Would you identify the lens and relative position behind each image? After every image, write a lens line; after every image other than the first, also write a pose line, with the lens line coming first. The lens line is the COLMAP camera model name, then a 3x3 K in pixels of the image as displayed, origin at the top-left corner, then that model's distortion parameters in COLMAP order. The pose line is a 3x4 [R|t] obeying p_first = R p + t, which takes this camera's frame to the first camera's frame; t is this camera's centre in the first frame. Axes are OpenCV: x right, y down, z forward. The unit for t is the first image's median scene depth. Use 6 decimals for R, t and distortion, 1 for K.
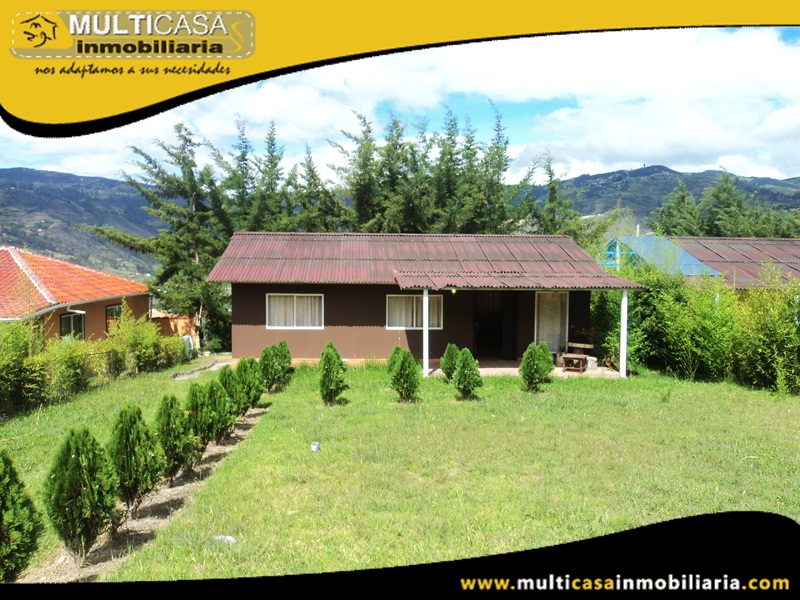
lens RADIAL K [[659.2, 0, 400.0], [0, 659.2, 300.0], [0, 0, 1]] dist [-0.007208, -0.009069]
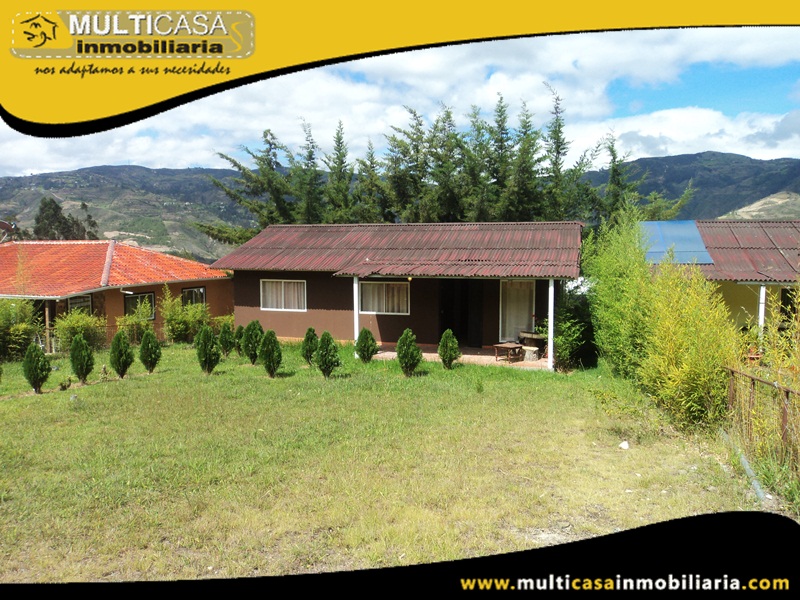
lens RADIAL K [[659.2, 0, 400.0], [0, 659.2, 300.0], [0, 0, 1]] dist [-0.007208, -0.009069]
pose [[0.936607, 0.020317, -0.349791, 0.412586], [-0.014087, 0.999694, 0.020346, -0.000427], [0.350097, -0.014129, 0.936607, 0.016709]]
